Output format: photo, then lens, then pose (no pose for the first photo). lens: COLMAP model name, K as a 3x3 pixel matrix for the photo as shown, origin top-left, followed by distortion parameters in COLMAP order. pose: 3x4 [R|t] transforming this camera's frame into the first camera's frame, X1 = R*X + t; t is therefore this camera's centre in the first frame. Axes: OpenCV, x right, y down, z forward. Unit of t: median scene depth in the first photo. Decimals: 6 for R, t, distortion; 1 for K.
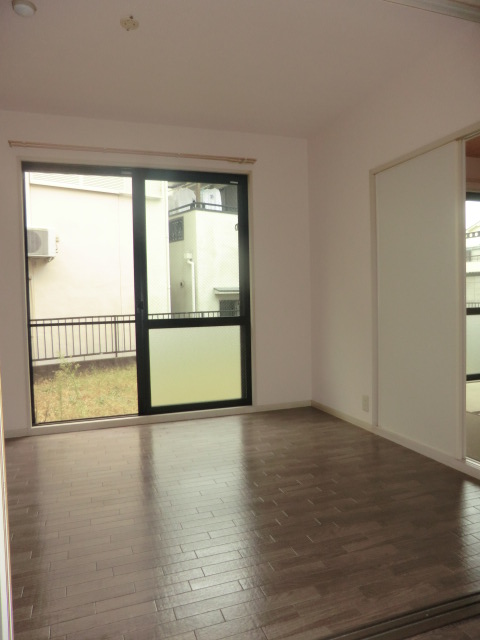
lens RADIAL K [[460.0, 0, 237.5], [0, 460.0, 318.9], [0, 0, 1]] dist [-0.059958, 0.043331]
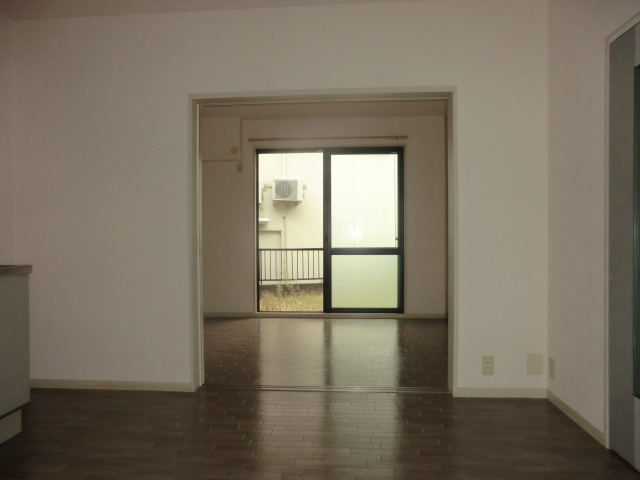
lens RADIAL K [[462.7, 0, 322.5], [0, 462.7, 241.2], [0, 0, 1]] dist [-0.015075, 0.002852]
pose [[0.925672, 0.018308, -0.377884, 0.357440], [-0.030338, 0.999204, -0.025907, 0.017901], [0.377109, 0.035445, 0.925490, -0.412795]]
